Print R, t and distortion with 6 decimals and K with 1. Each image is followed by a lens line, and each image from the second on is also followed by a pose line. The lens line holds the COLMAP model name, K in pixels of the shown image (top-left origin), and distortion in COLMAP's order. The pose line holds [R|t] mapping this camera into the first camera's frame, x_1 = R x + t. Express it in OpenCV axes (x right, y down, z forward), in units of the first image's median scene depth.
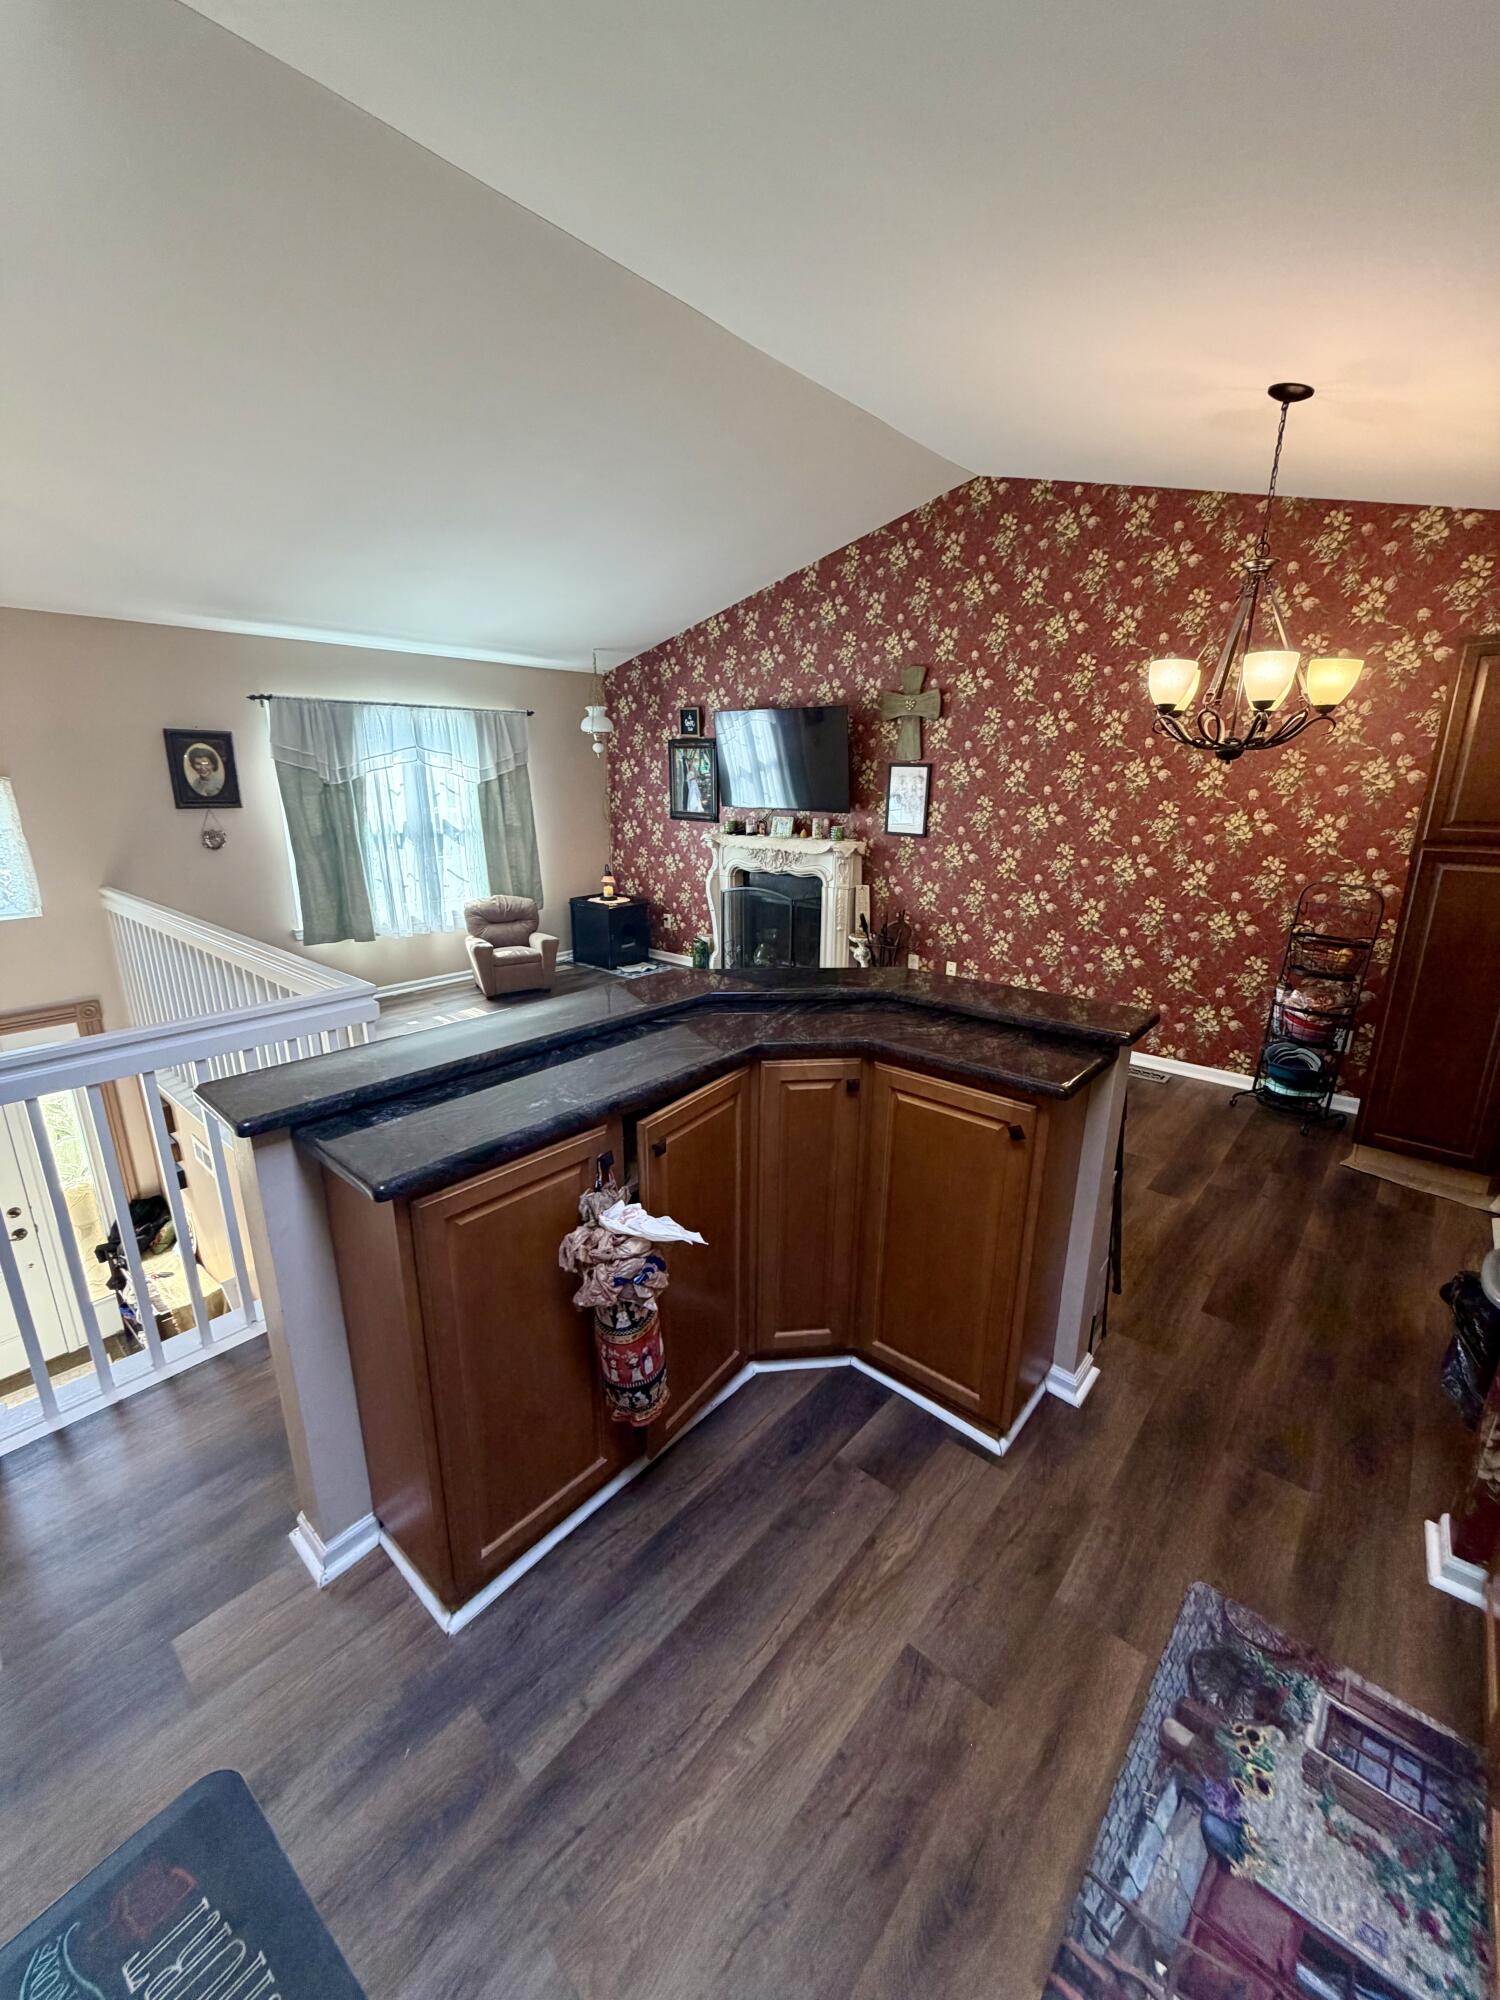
lens RADIAL K [[802.0, 0, 742.7], [0, 802.0, 995.9], [0, 0, 1]] dist [0.000322, -0.000122]
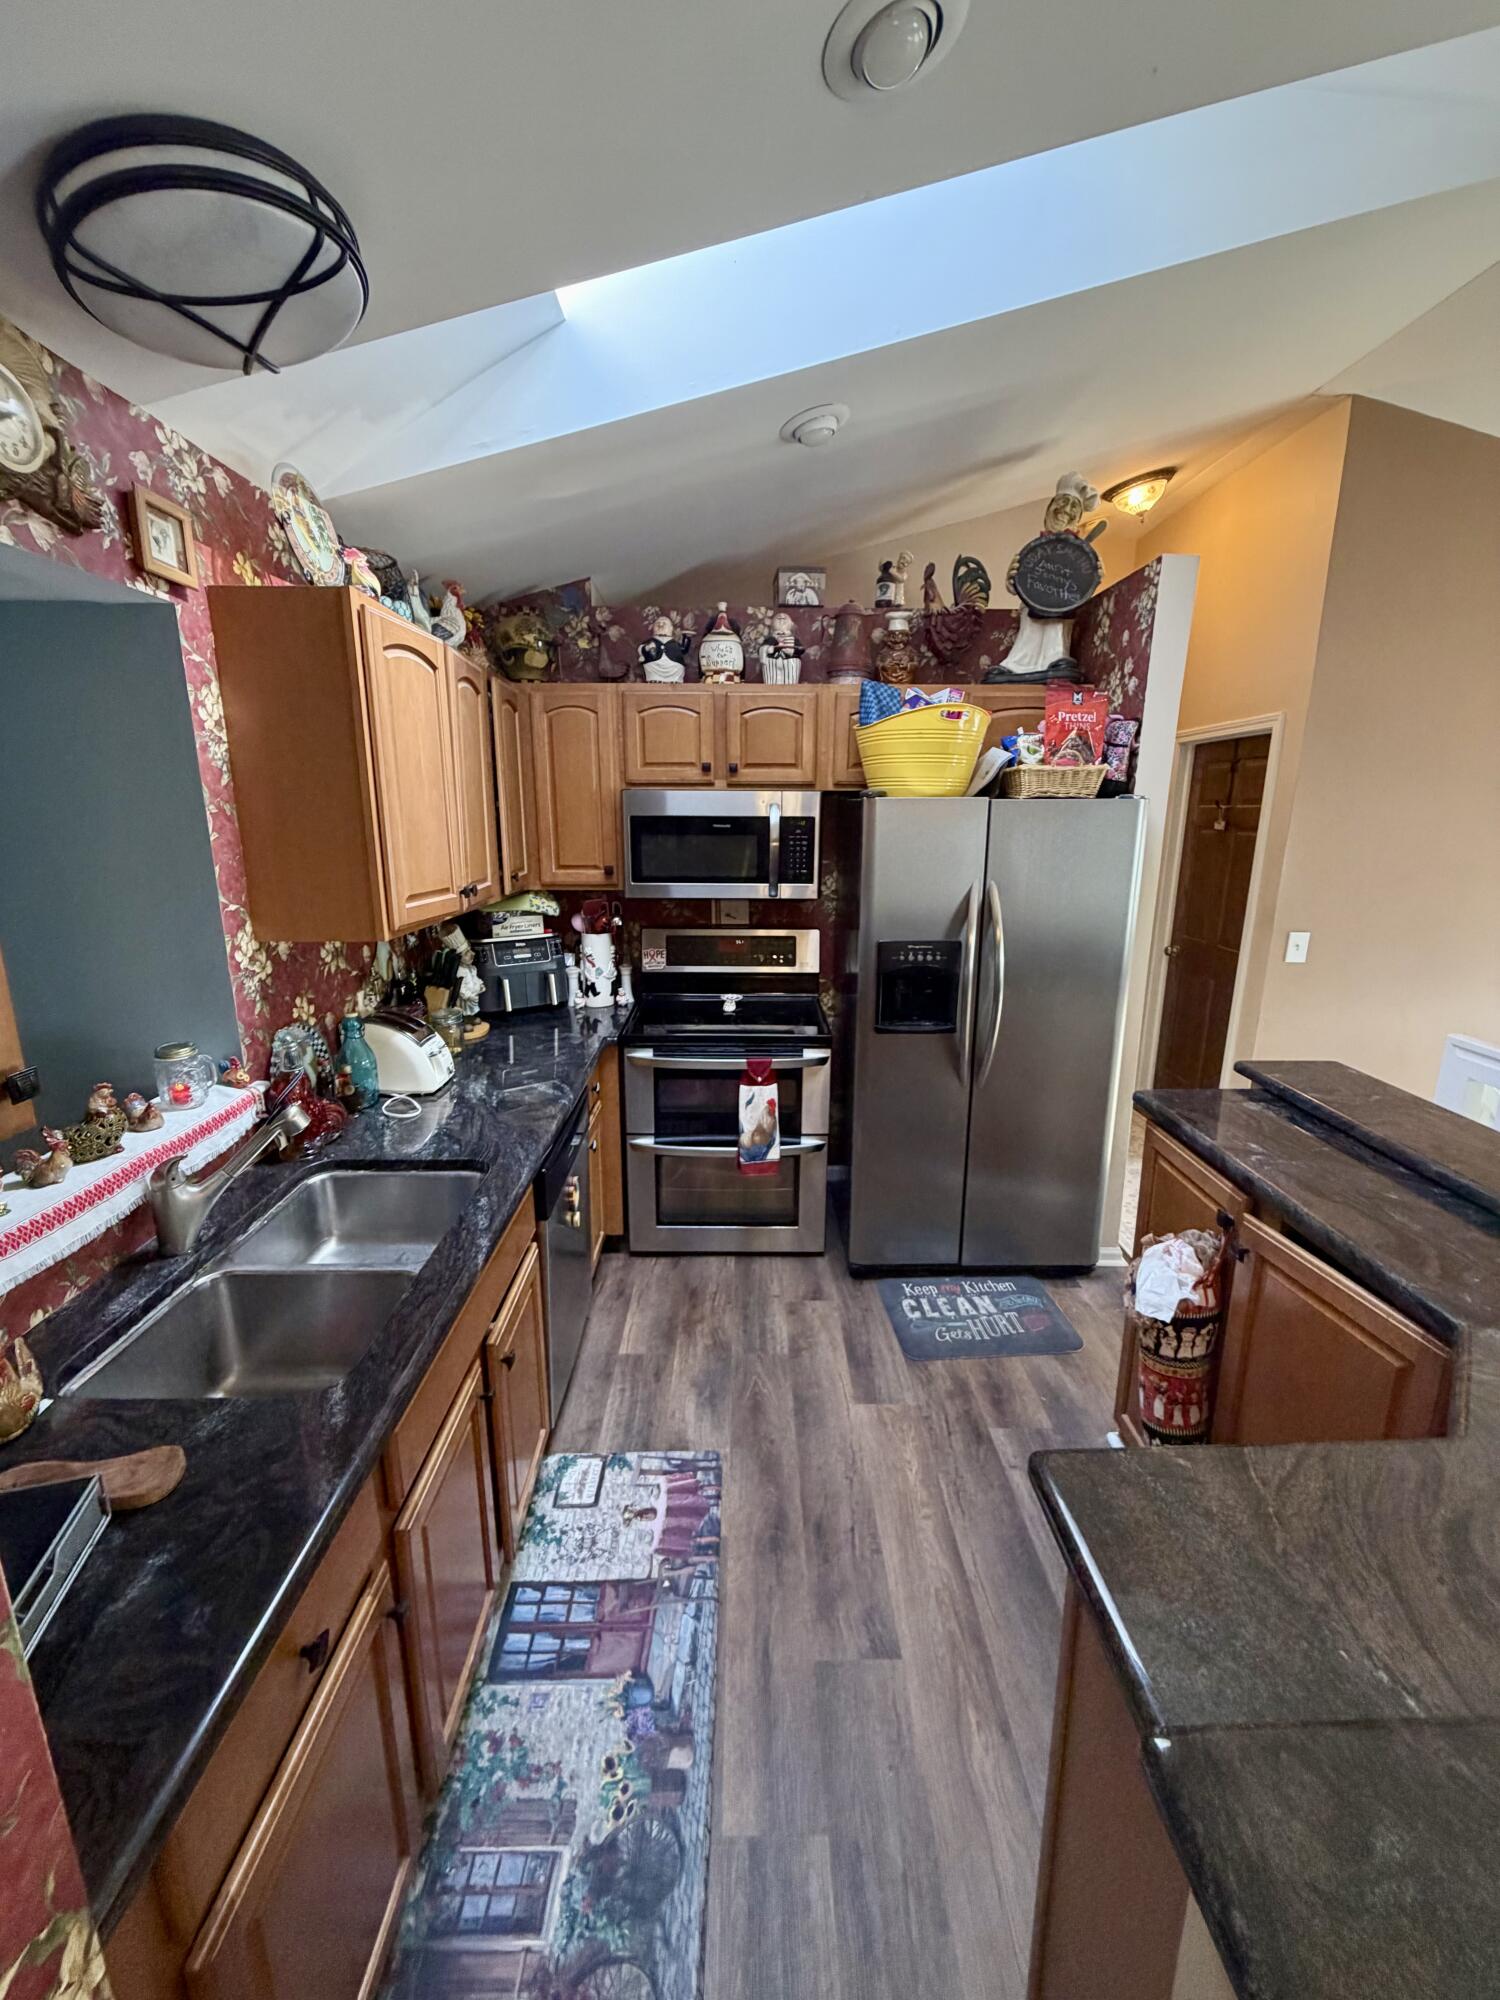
lens RADIAL K [[802.0, 0, 752.1], [0, 802.0, 999.0], [0, 0, 1]] dist [0.000322, -0.000122]
pose [[-0.746707, 0.147703, -0.648546, 0.927146], [-0.182310, 0.892247, 0.413108, -0.366384], [0.639681, 0.426707, -0.639319, 1.208706]]
